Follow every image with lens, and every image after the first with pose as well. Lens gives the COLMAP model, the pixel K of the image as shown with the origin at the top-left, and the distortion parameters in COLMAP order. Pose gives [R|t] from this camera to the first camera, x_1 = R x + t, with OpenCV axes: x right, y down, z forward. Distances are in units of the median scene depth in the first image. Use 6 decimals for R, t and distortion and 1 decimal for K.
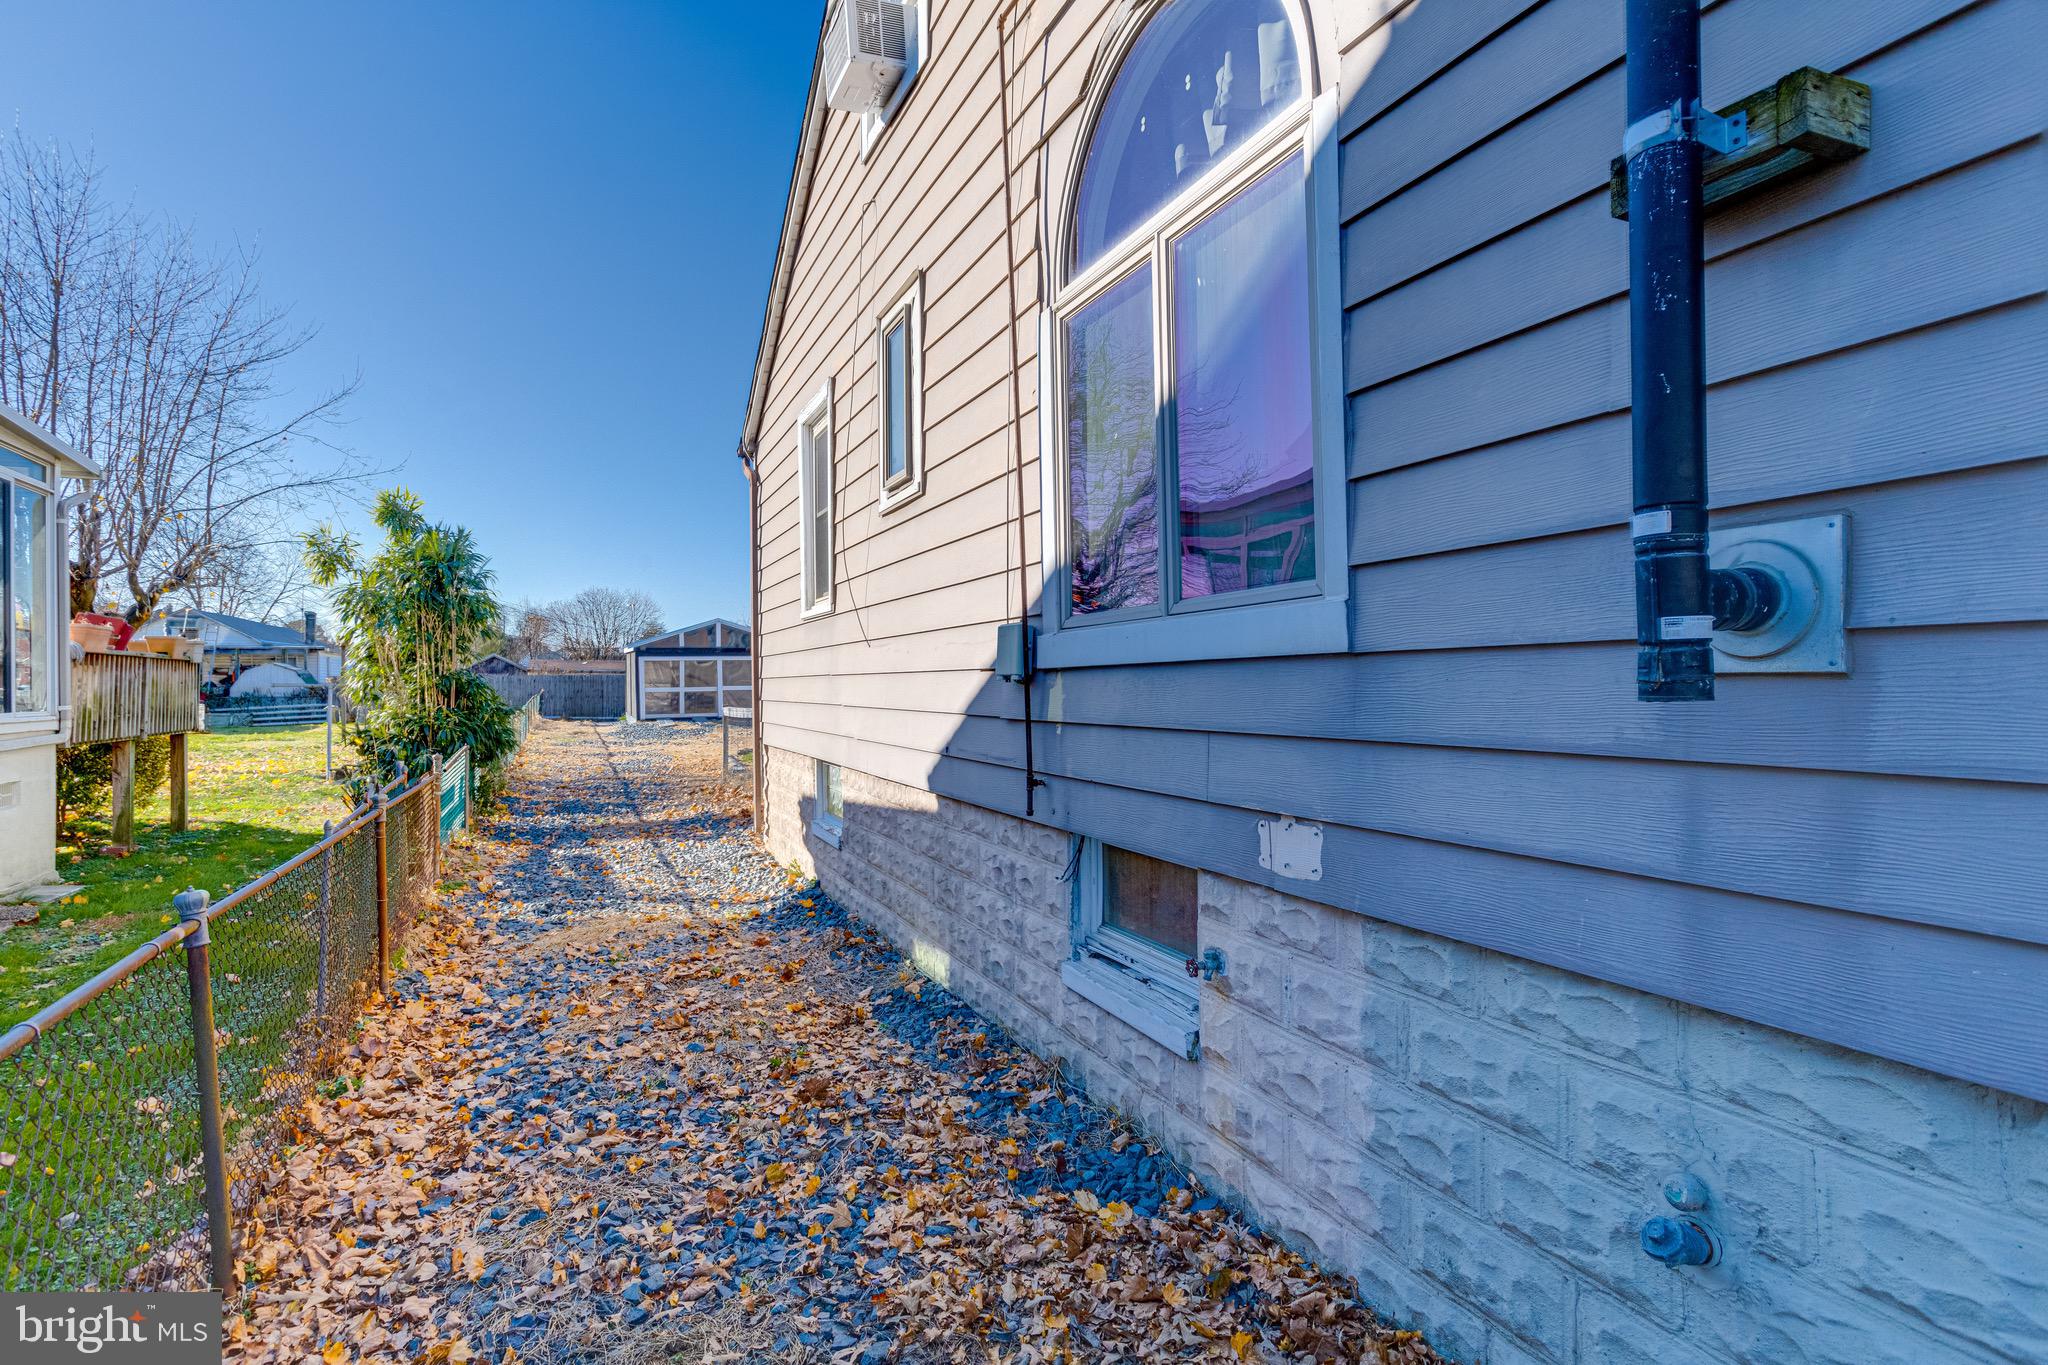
lens RADIAL K [[982.3, 0, 1025.6], [0, 982.3, 702.3], [0, 0, 1]] dist [-0.014351, 0.000739]
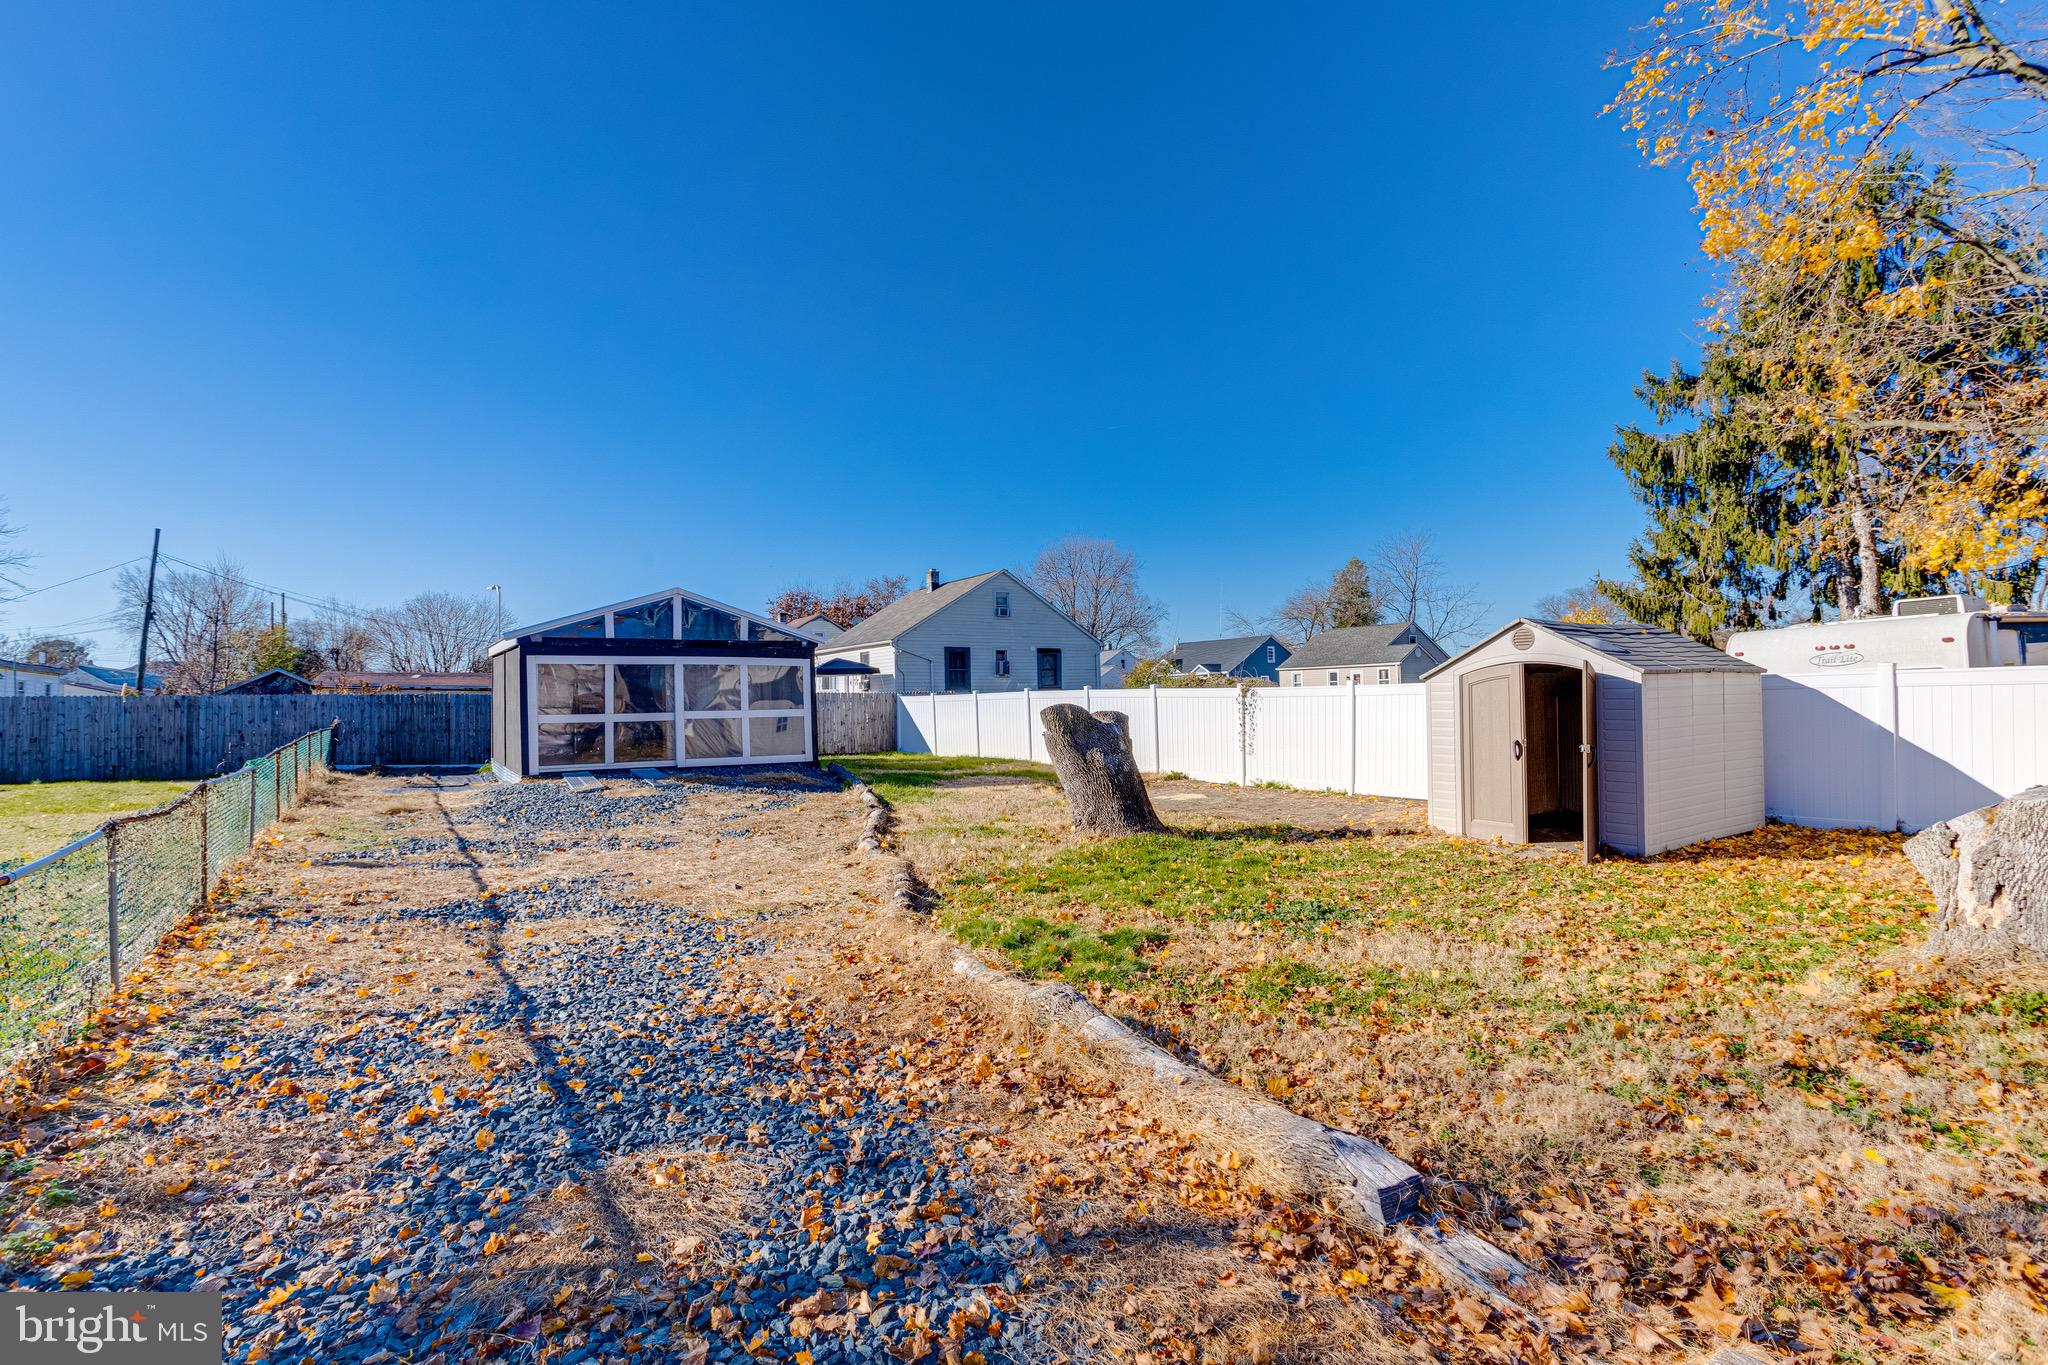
lens RADIAL K [[982.3, 0, 1025.6], [0, 982.3, 702.3], [0, 0, 1]] dist [-0.014351, 0.000739]
pose [[0.990922, -0.004056, 0.134379, -0.197647], [0.007720, 0.999612, -0.026753, -0.005494], [-0.134218, 0.027548, 0.990569, 0.439768]]
